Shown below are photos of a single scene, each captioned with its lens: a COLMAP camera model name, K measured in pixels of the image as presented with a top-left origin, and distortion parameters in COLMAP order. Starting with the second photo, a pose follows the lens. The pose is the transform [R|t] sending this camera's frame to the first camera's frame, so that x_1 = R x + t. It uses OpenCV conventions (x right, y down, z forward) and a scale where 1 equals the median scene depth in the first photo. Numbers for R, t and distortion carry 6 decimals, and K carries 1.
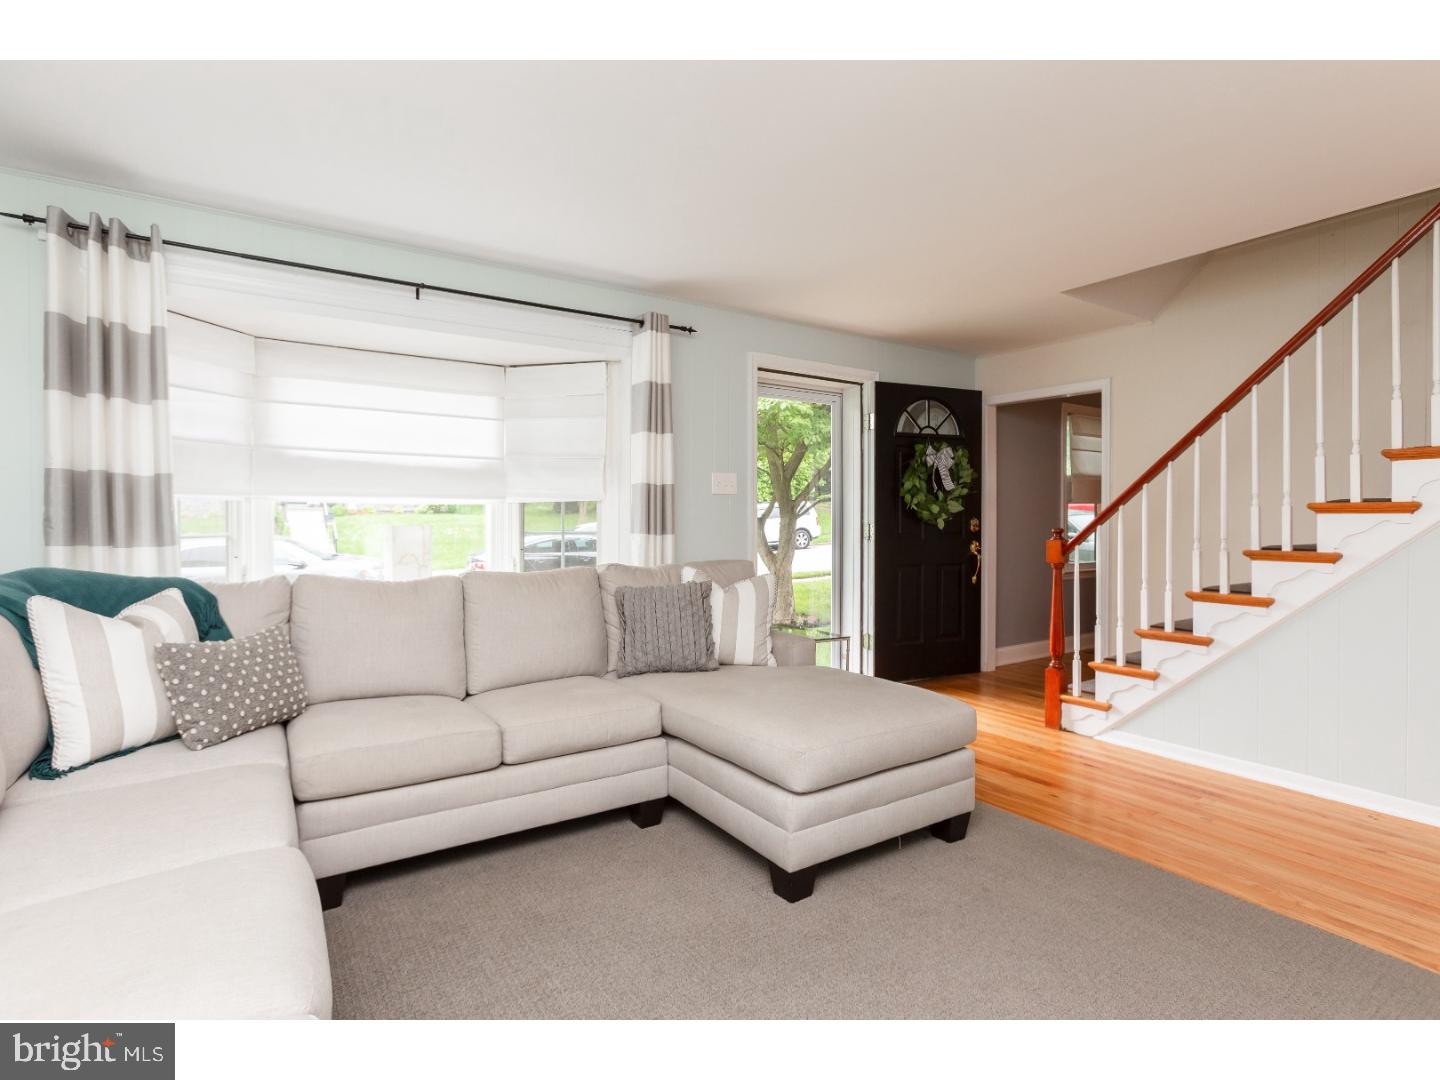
lens RADIAL K [[735.9, 0, 718.9], [0, 735.9, 527.1], [0, 0, 1]] dist [-0.000006, -0.000009]
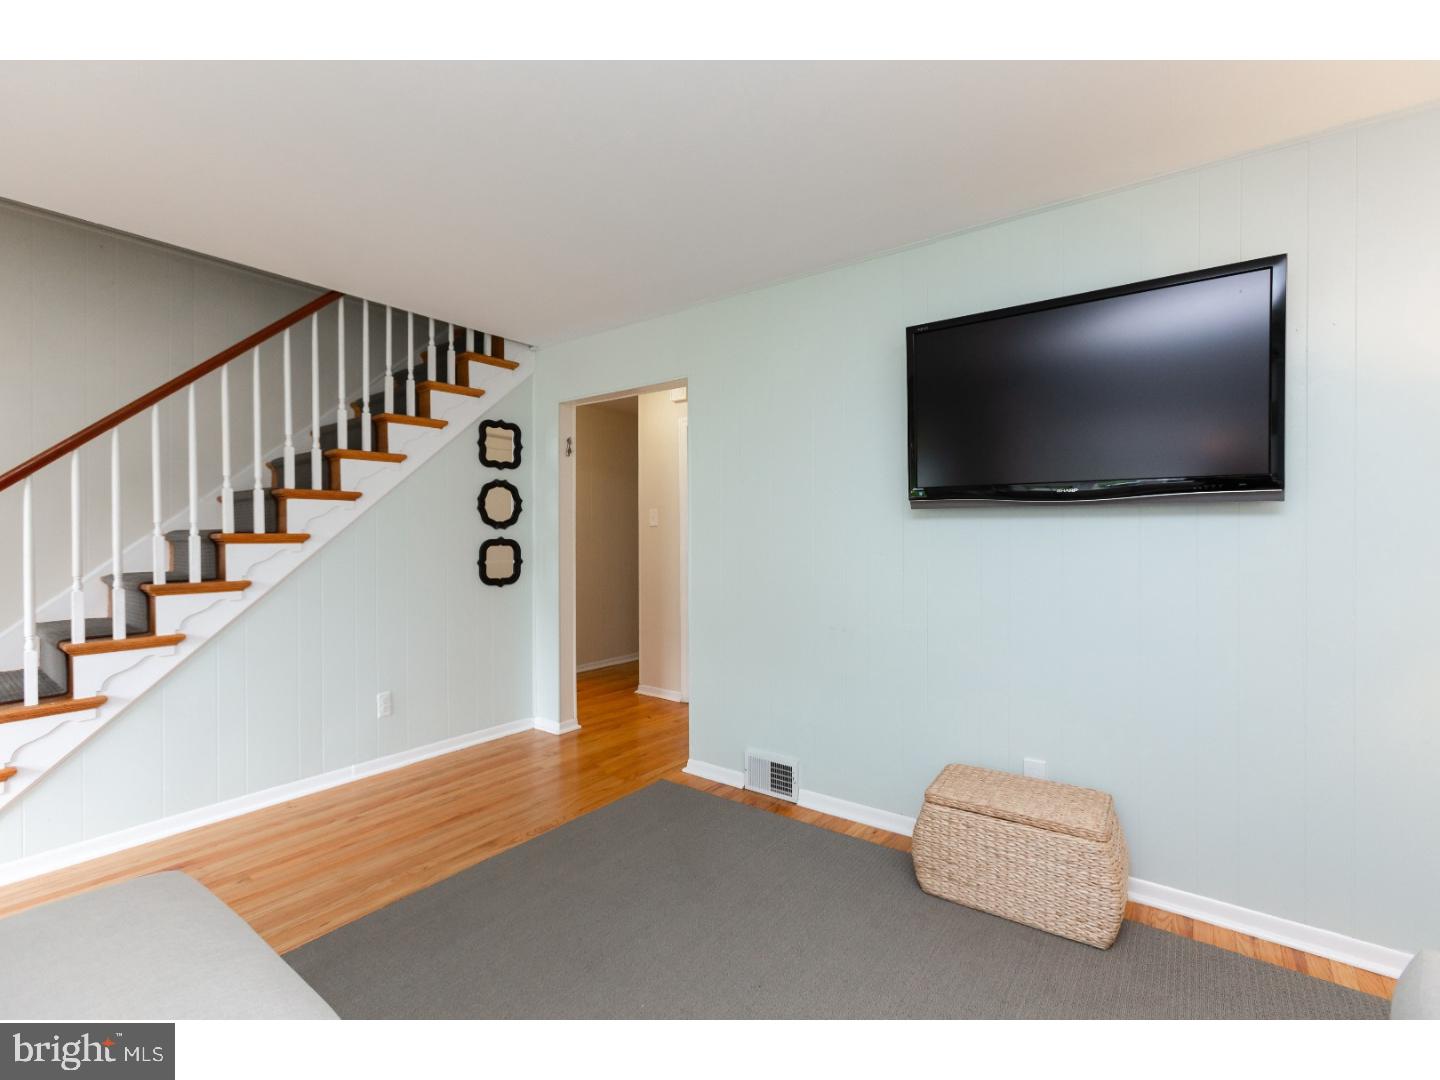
lens RADIAL K [[655.1, 0, 717.1], [0, 655.1, 539.1], [0, 0, 1]] dist [-0.004450, 0.001196]
pose [[-0.350261, -0.011555, 0.936581, -0.308428], [0.015101, 0.999724, 0.017982, -0.034573], [-0.936530, 0.020442, -0.349990, 0.741482]]
